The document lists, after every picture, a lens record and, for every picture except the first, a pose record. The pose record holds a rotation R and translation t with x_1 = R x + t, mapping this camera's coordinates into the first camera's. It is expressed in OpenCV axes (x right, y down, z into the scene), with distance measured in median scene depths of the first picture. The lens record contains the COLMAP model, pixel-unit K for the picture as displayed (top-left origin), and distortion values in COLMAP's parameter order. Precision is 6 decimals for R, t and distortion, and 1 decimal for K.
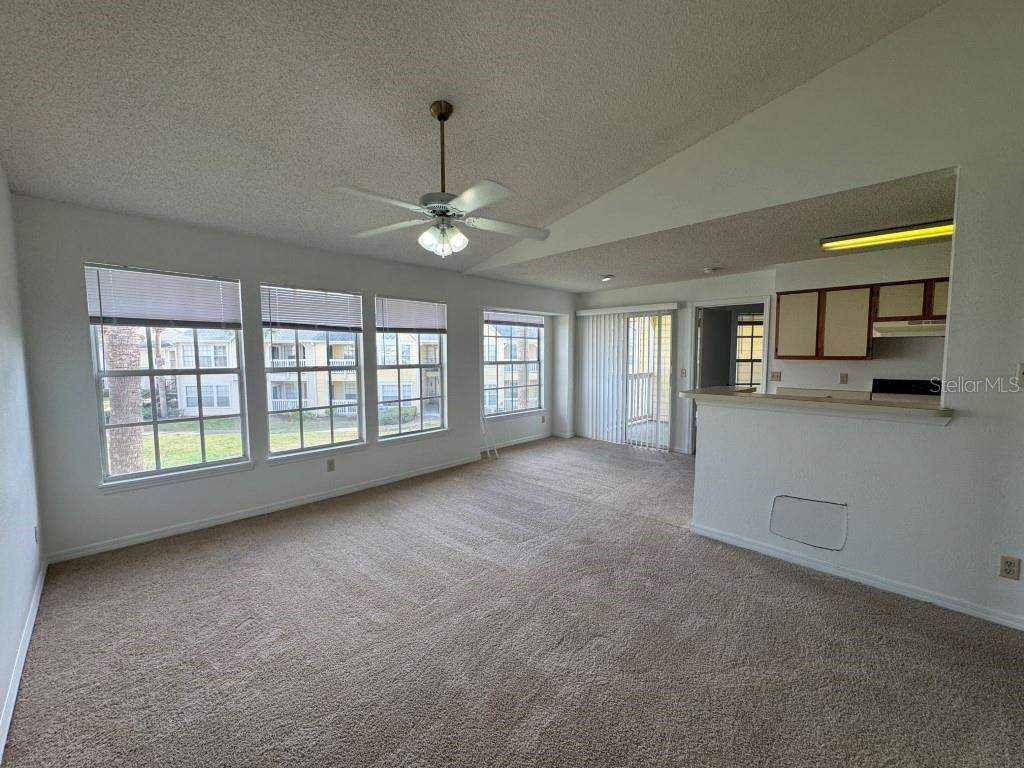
lens RADIAL K [[407.0, 0, 511.0], [0, 407.0, 383.6], [0, 0, 1]] dist [-0.014652, 0.003771]
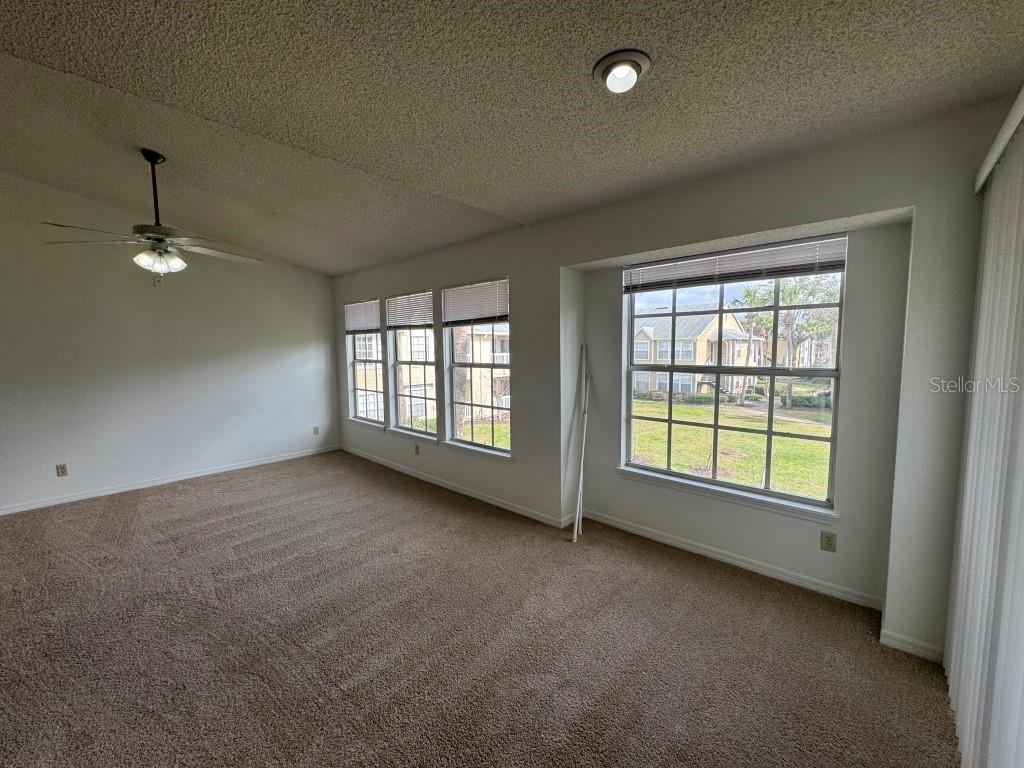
lens RADIAL K [[407.0, 0, 511.0], [0, 407.0, 383.6], [0, 0, 1]] dist [-0.014652, 0.003771]
pose [[0.044672, 0.095231, -0.994452, 0.552925], [-0.062945, 0.993736, 0.092335, -0.083157], [0.997017, 0.058471, 0.050386, 0.997177]]
